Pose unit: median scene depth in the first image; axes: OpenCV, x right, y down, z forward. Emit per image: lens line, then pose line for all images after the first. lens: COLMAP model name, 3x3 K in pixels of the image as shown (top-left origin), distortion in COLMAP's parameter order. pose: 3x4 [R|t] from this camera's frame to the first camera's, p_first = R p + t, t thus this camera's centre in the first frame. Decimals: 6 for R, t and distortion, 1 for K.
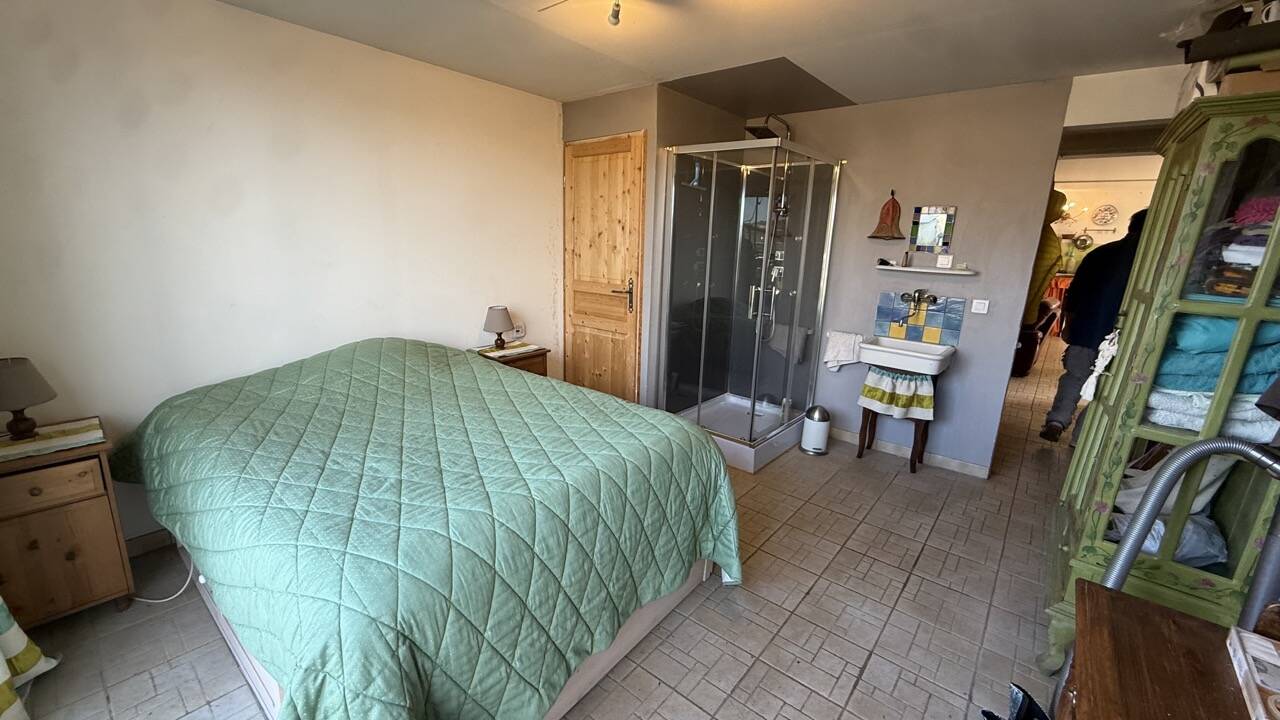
lens RADIAL K [[507.0, 0, 640.0], [0, 507.0, 362.5], [0, 0, 1]] dist [-0.000365, -0.000045]
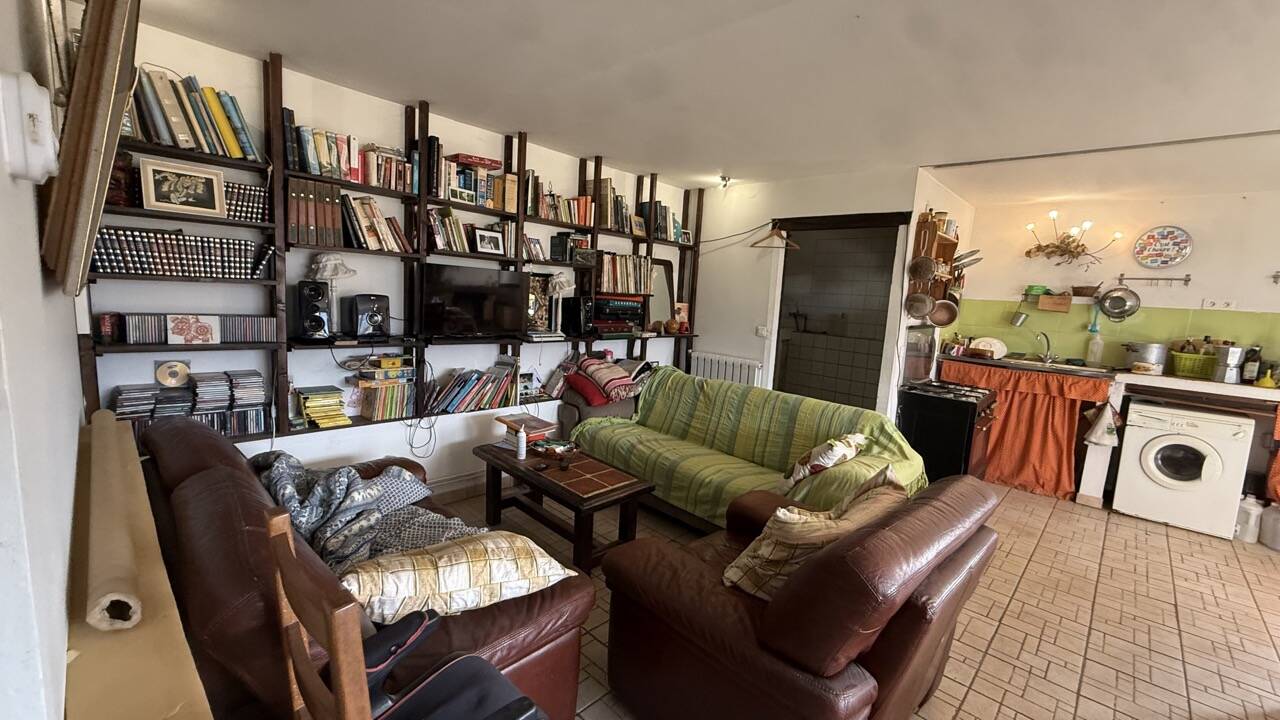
lens RADIAL K [[507.0, 0, 639.1], [0, 507.0, 358.4], [0, 0, 1]] dist [-0.000365, -0.000045]
pose [[0.996535, 0.036971, -0.074506, 0.460026], [-0.045562, 0.992071, -0.117130, -0.108675], [0.069585, 0.120118, 0.990318, 0.499602]]
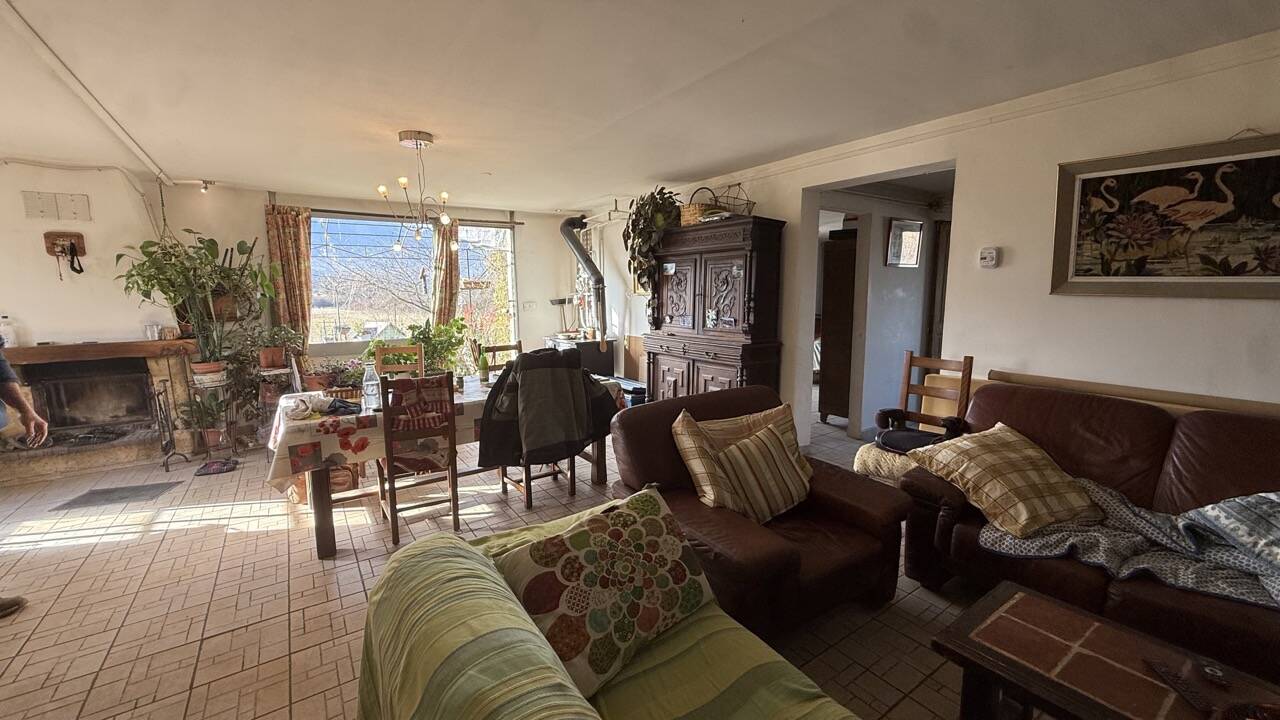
lens RADIAL K [[507.0, 0, 637.7], [0, 507.0, 358.5], [0, 0, 1]] dist [-0.000365, -0.000045]
pose [[-0.962404, -0.061511, 0.264564, 0.499230], [0.044818, 0.924708, 0.378030, -0.218966], [-0.267897, 0.375675, -0.887186, 0.930777]]
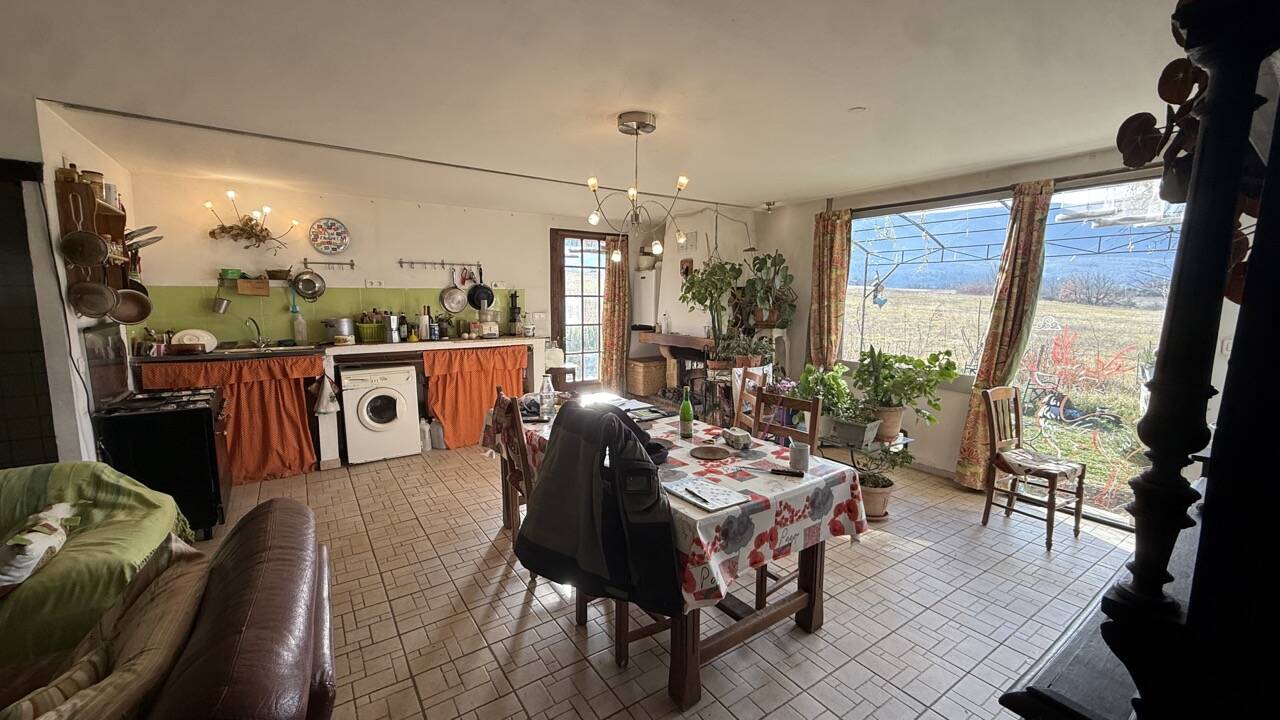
lens RADIAL K [[507.0, 0, 638.2], [0, 507.0, 360.9], [0, 0, 1]] dist [-0.000365, -0.000045]
pose [[0.279081, -0.148414, 0.948729, 0.454750], [0.238623, 0.967712, 0.081189, -0.121074], [-0.930147, 0.203730, 0.305485, 0.531952]]
